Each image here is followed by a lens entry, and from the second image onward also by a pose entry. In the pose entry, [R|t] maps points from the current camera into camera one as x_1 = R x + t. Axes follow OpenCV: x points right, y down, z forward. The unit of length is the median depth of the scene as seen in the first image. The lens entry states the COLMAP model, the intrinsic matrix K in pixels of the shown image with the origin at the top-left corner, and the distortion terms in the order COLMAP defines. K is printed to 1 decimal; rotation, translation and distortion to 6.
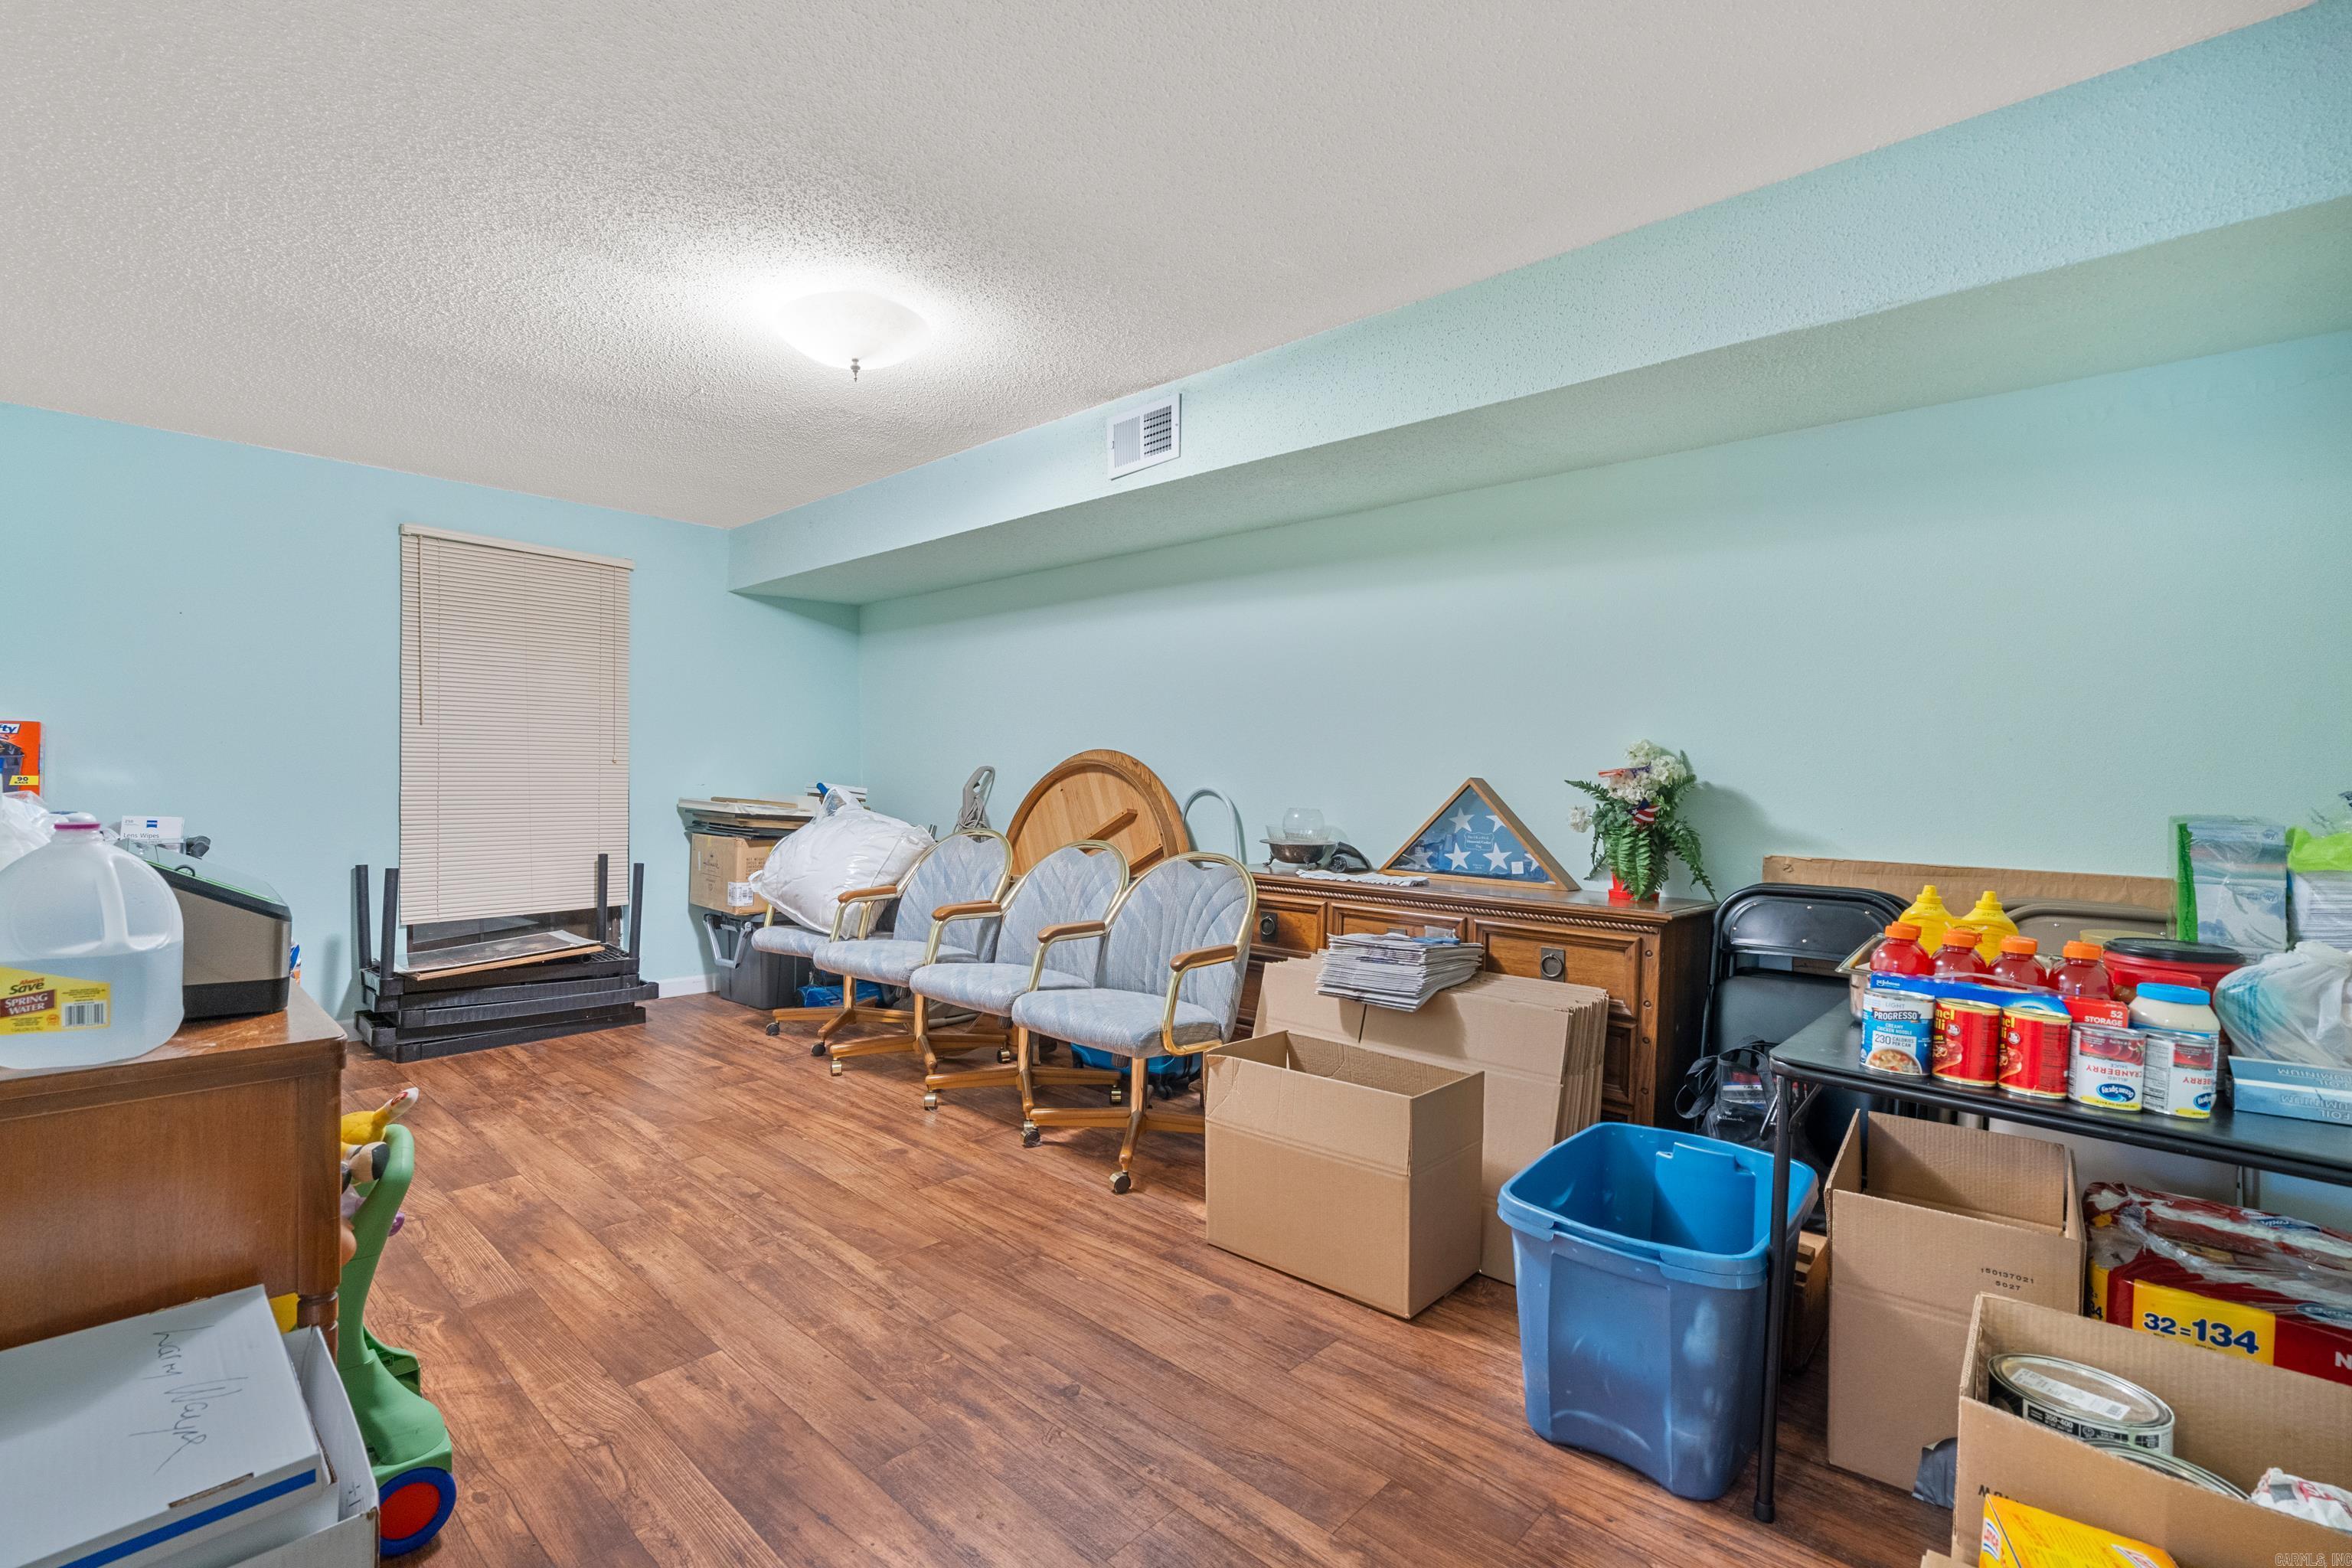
lens RADIAL K [[1066.9, 0, 1178.4], [0, 1066.9, 784.3], [0, 0, 1]] dist [-0.003067, 0.002156]
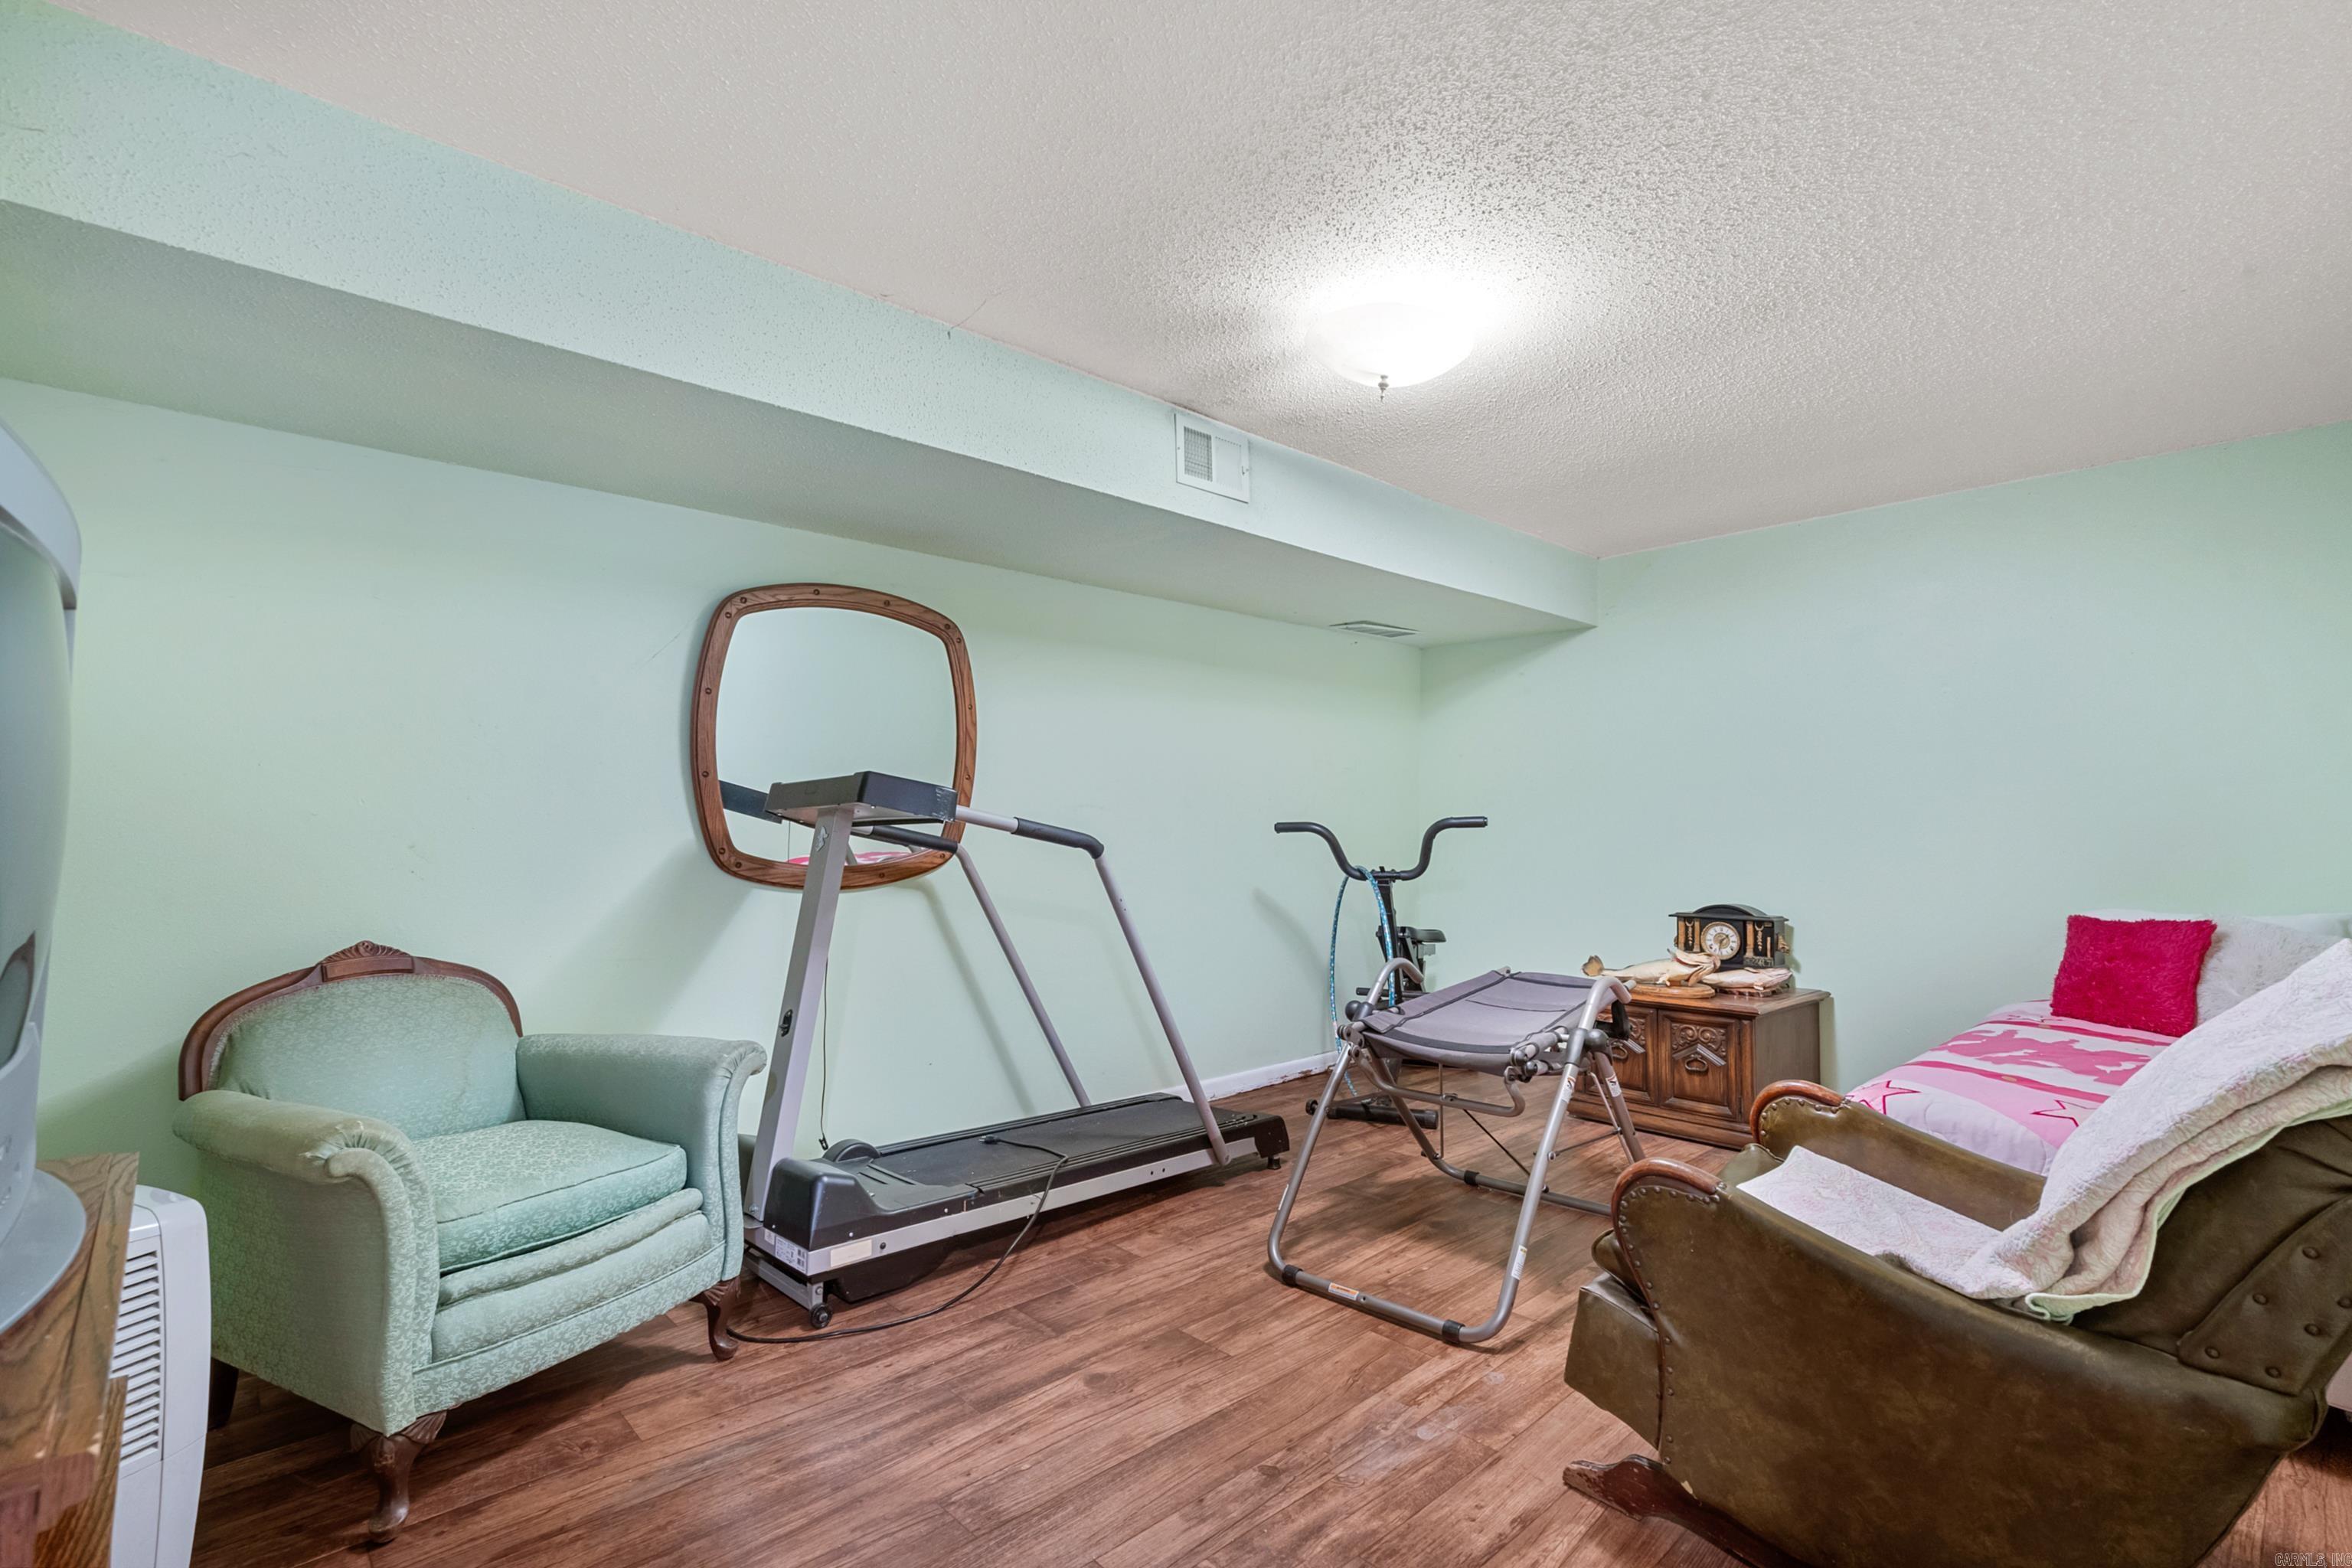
lens RADIAL K [[1066.9, 0, 1179.2], [0, 1066.9, 794.6], [0, 0, 1]] dist [-0.003067, 0.002156]
pose [[0.058947, 0.021520, 0.998029, -1.001057], [0.005078, 0.999748, -0.021857, -0.018323], [-0.998248, 0.006357, 0.058823, 0.948425]]
